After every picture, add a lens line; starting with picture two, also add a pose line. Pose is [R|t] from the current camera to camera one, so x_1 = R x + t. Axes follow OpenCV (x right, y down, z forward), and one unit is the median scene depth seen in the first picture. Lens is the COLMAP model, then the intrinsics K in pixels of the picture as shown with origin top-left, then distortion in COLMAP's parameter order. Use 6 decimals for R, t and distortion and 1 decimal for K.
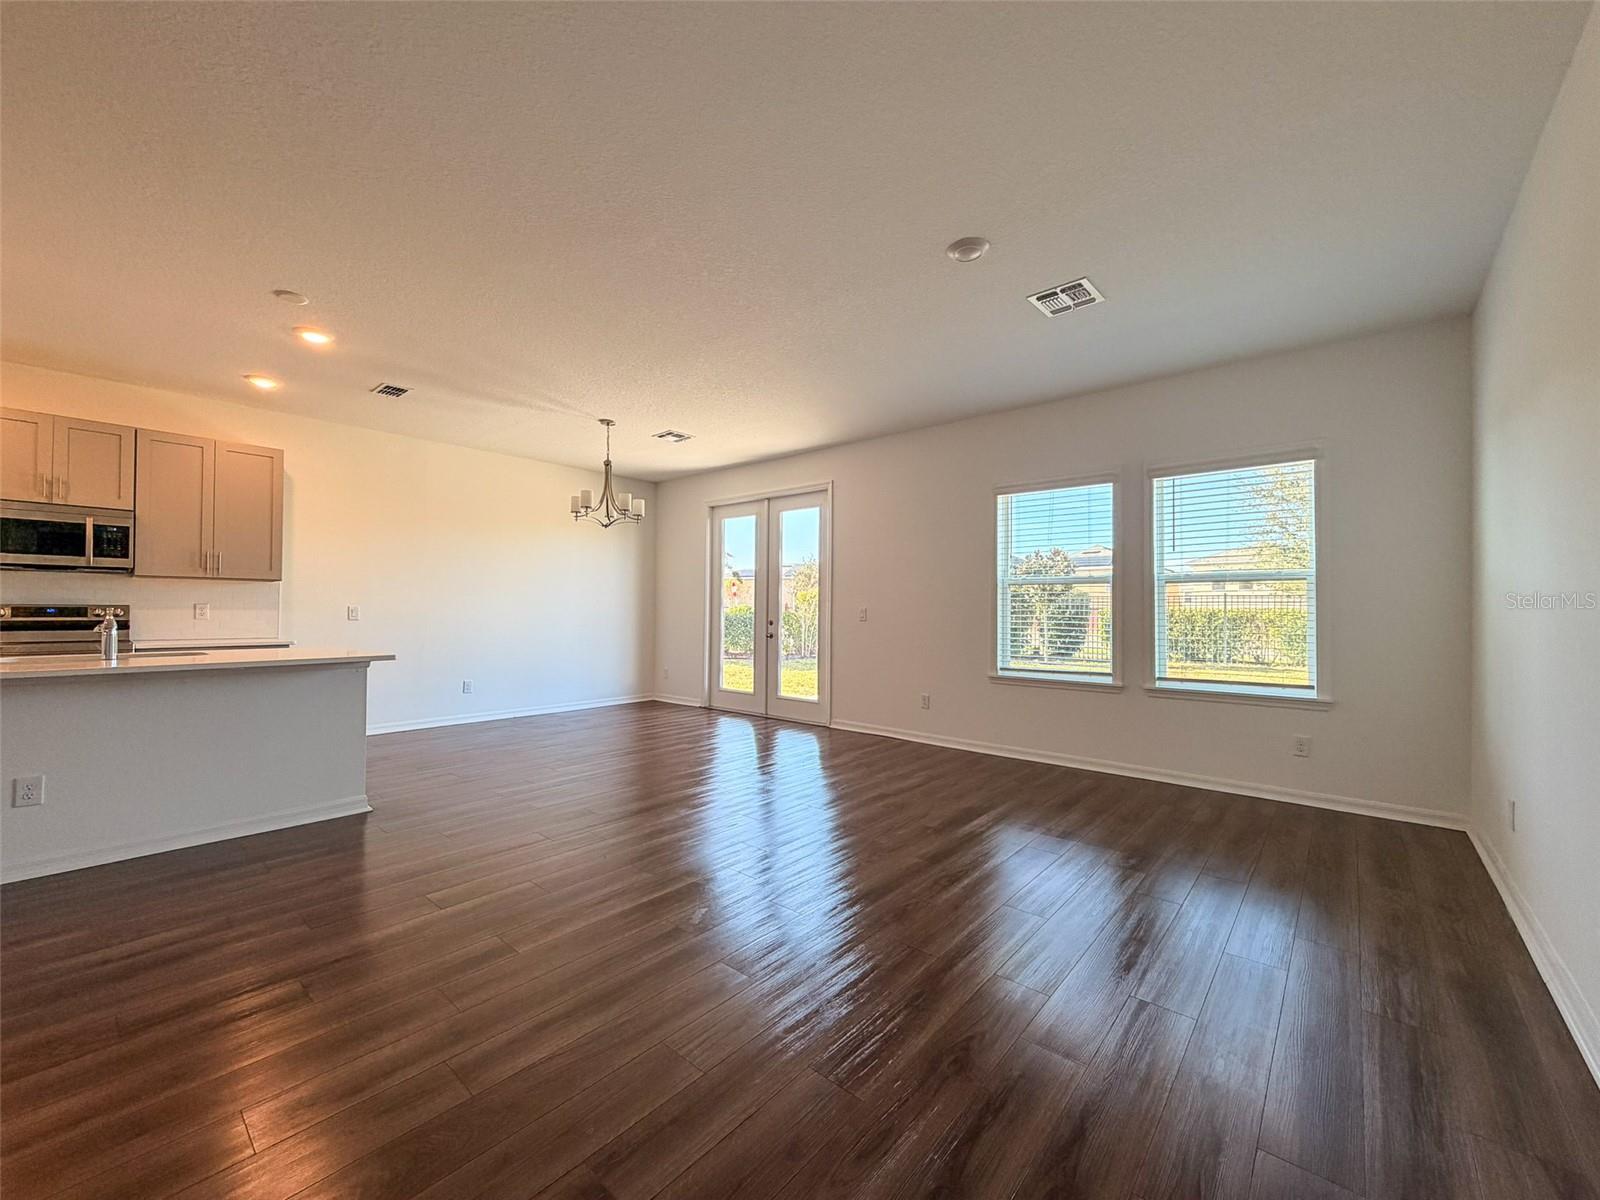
lens RADIAL K [[636.8, 0, 796.8], [0, 636.8, 603.6], [0, 0, 1]] dist [-0.000241, 0.000288]
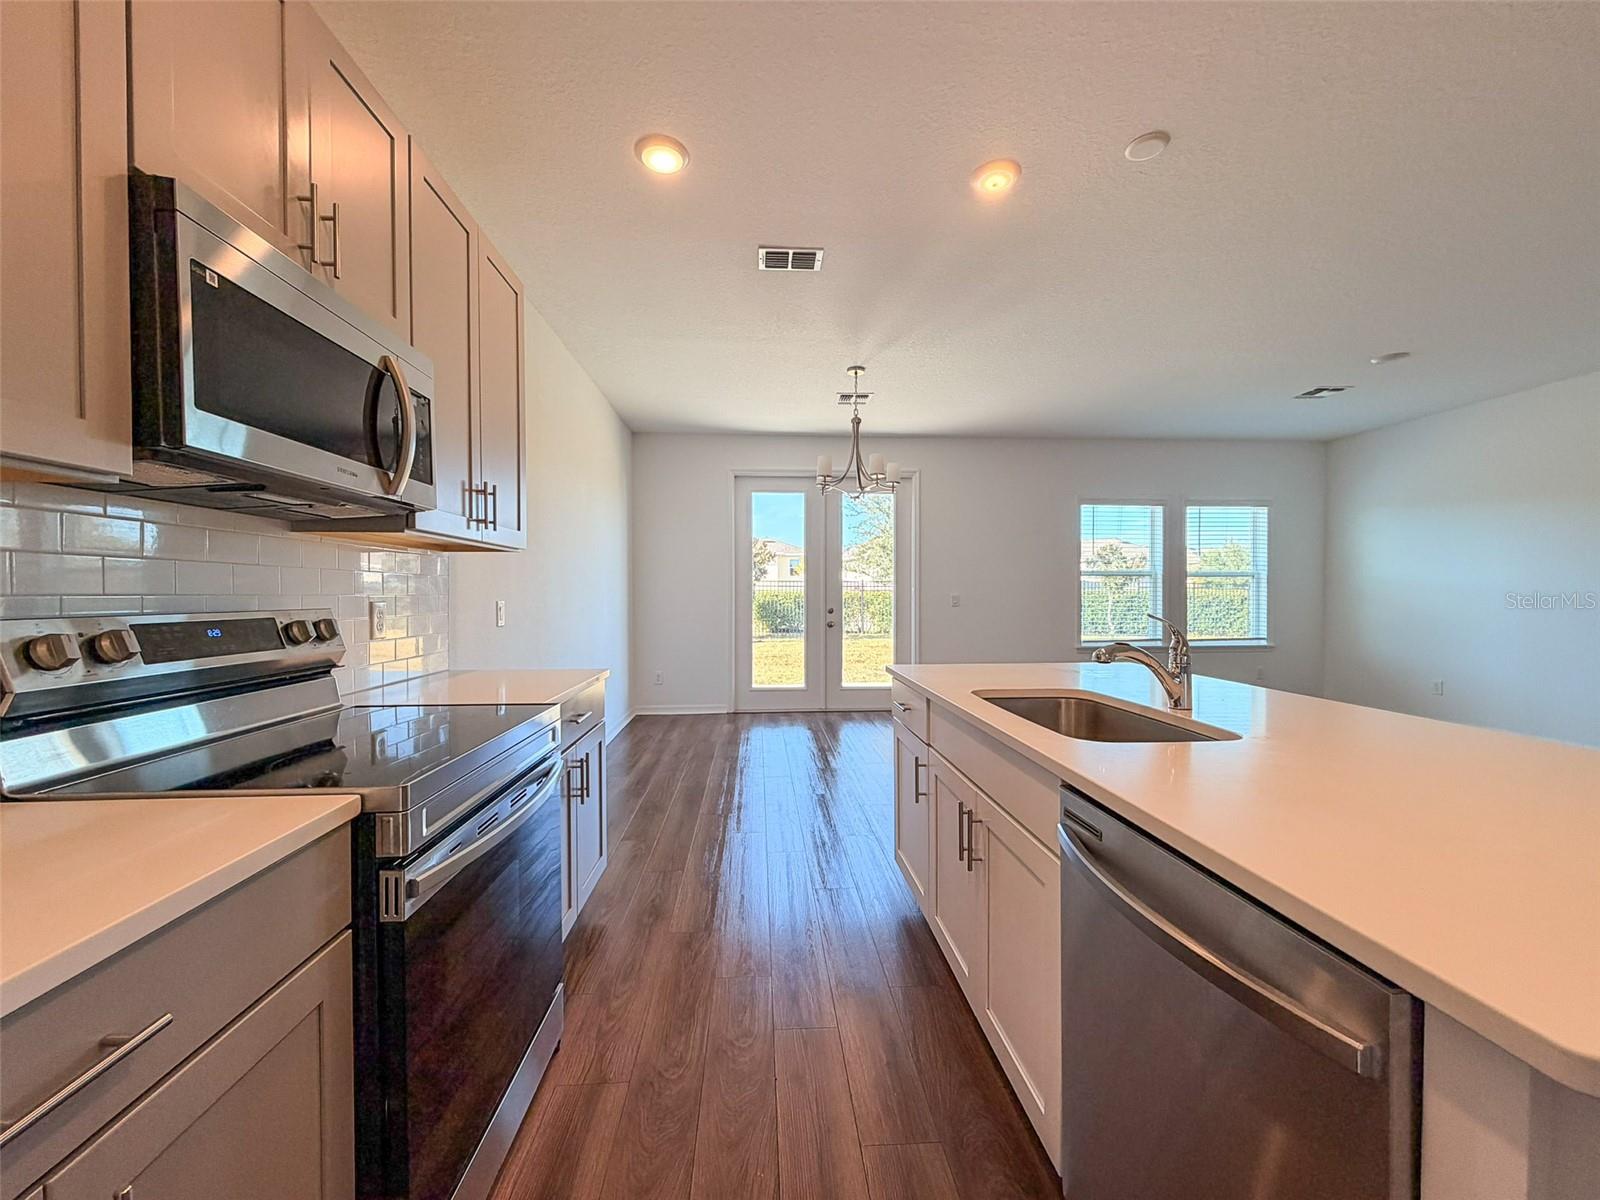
lens RADIAL K [[639.4, 0, 798.0], [0, 639.4, 602.1], [0, 0, 1]] dist [-0.000038, 0.000078]
pose [[0.711173, -0.018095, 0.702784, -0.988558], [0.000134, 0.999672, 0.025603, -0.009372], [-0.703017, -0.018114, 0.710943, 0.492530]]
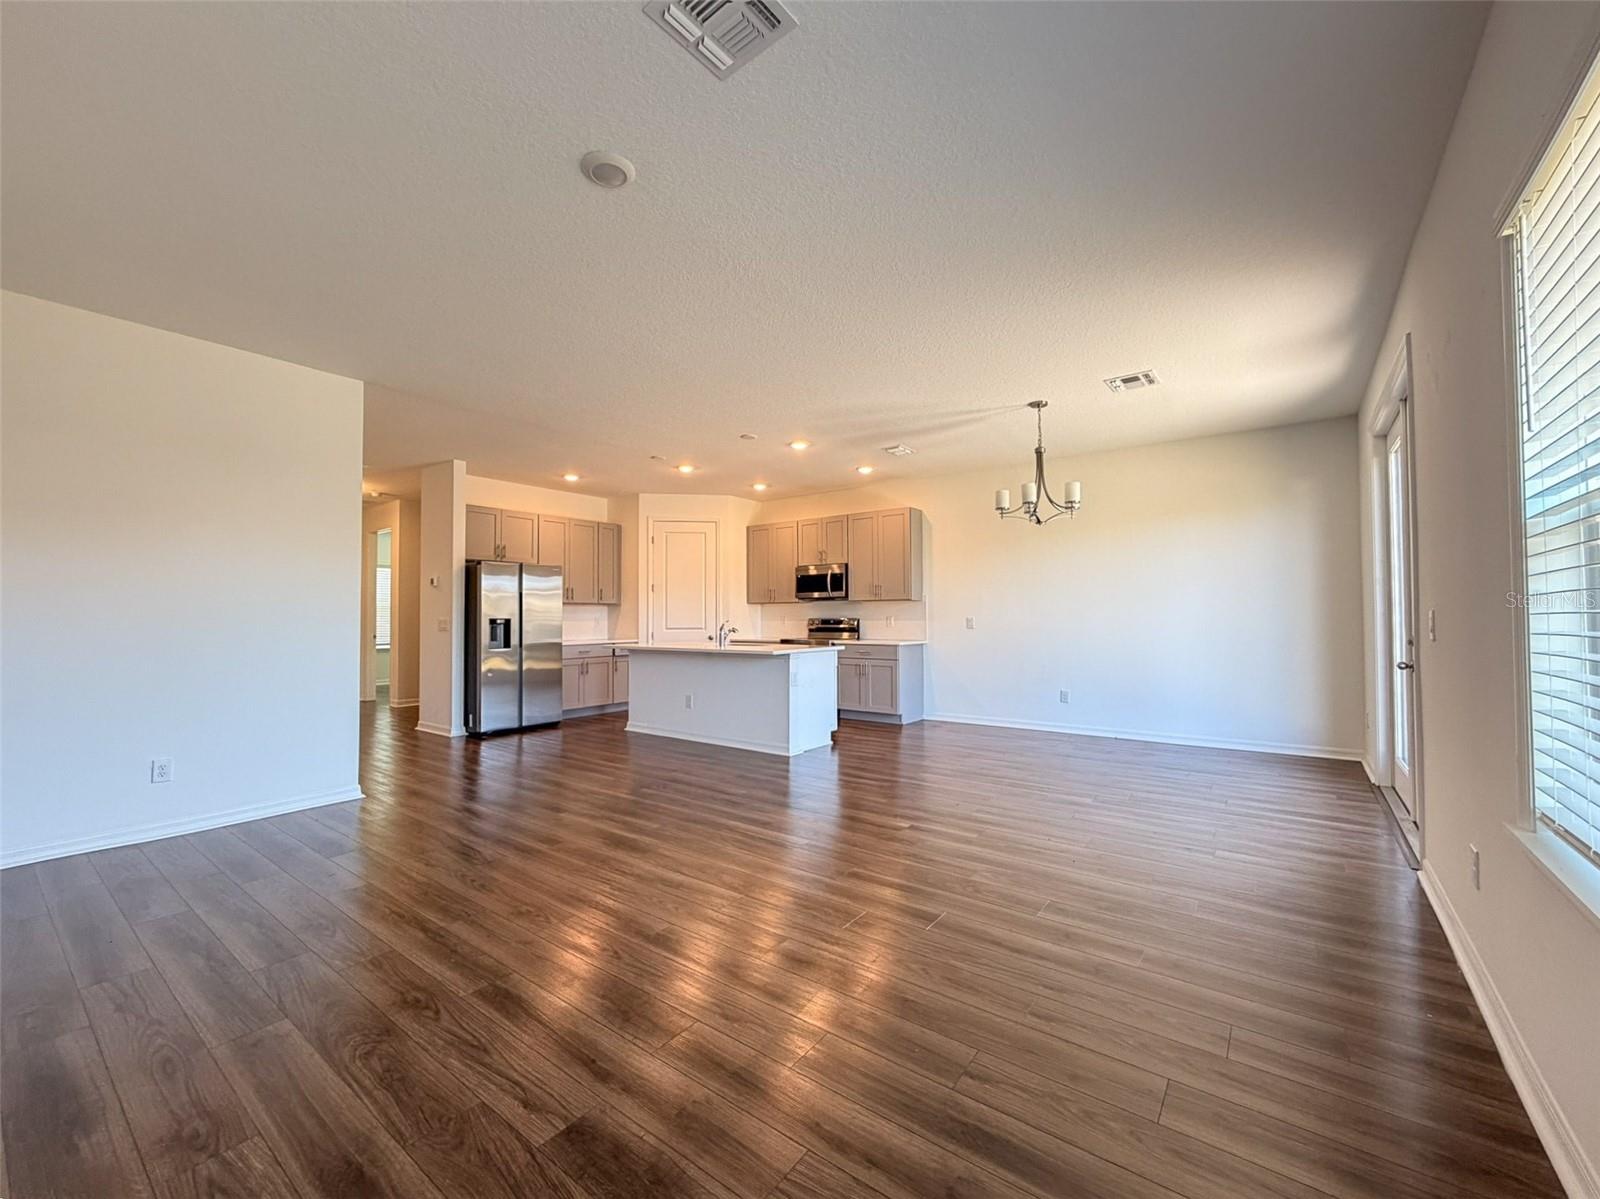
lens RADIAL K [[649.8, 0, 798.6], [0, 649.8, 603.3], [0, 0, 1]] dist [0.003872, 0.000244]
pose [[0.066753, -0.030060, -0.997317, 0.595036], [0.015412, 0.999458, -0.029093, 0.009530], [0.997651, -0.013428, 0.067180, 0.645789]]
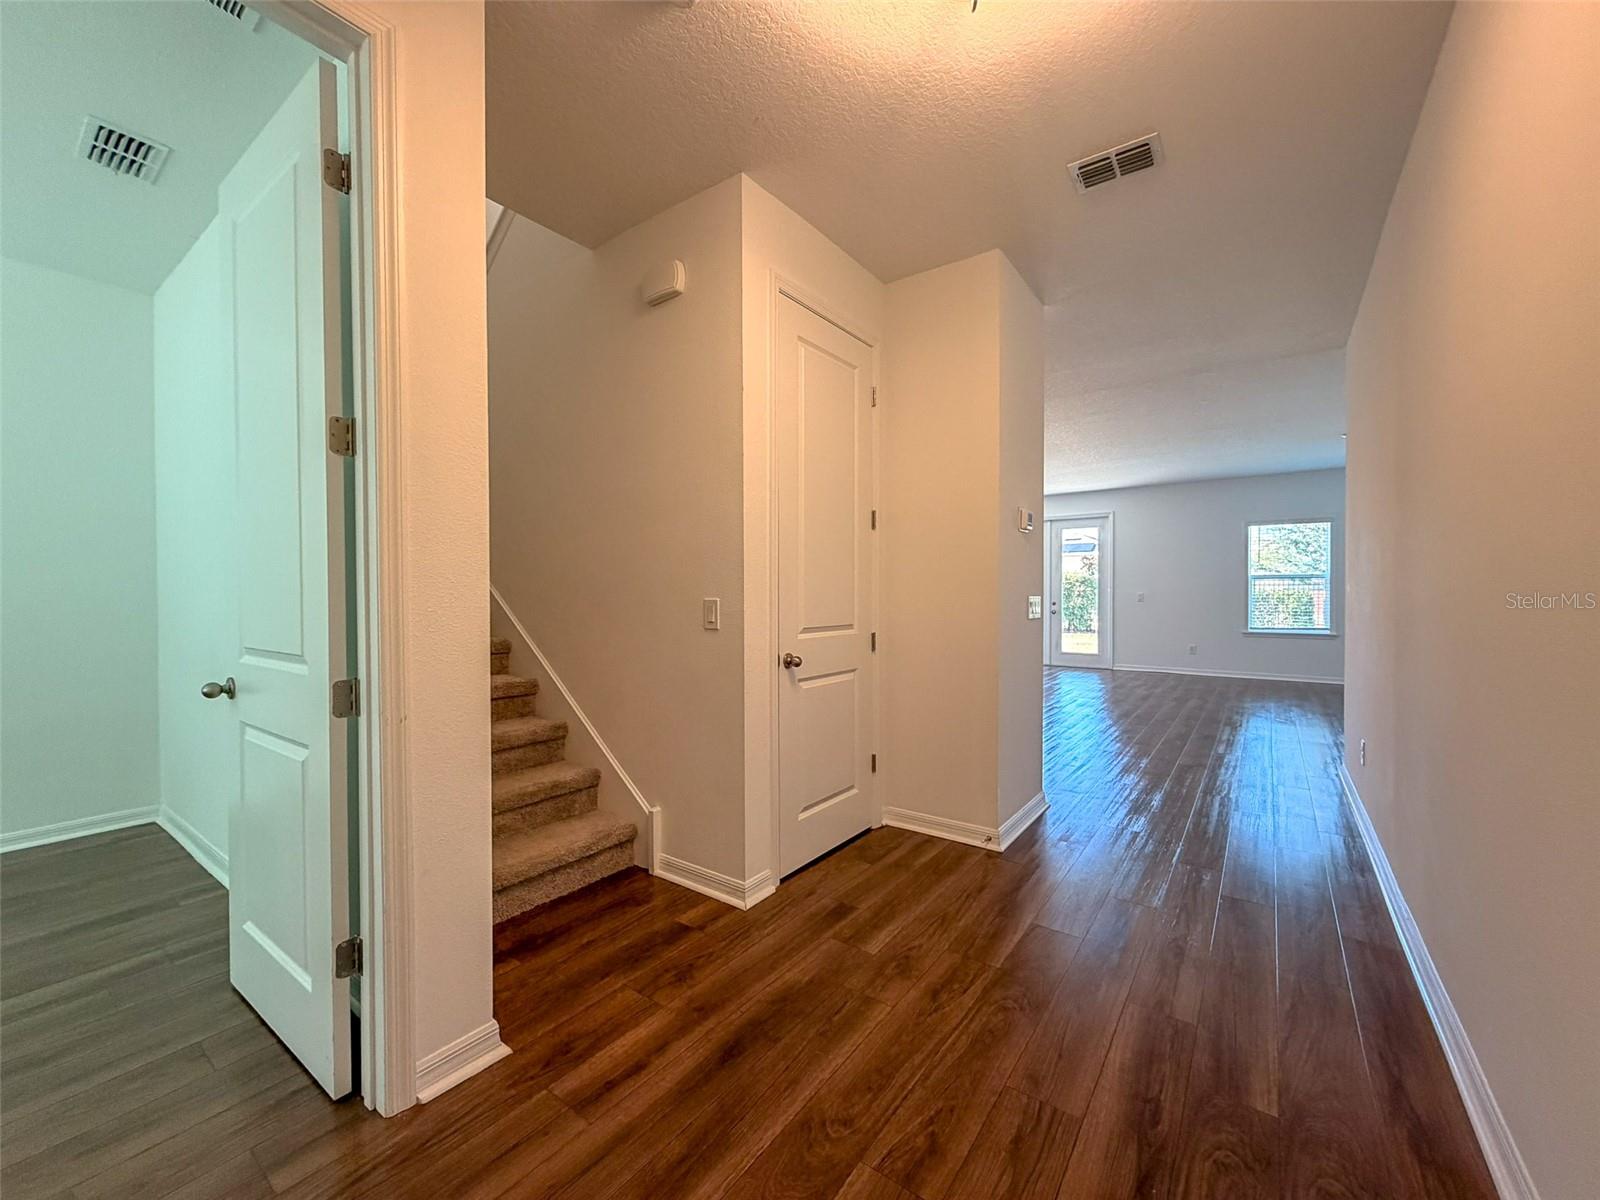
lens RADIAL K [[649.8, 0, 798.6], [0, 649.8, 603.8], [0, 0, 1]] dist [0.003872, 0.000244]
pose [[0.995509, -0.009322, 0.094204, -1.053517], [0.007290, 0.999734, 0.021882, -0.009441], [-0.094383, -0.021097, 0.995312, -0.625953]]
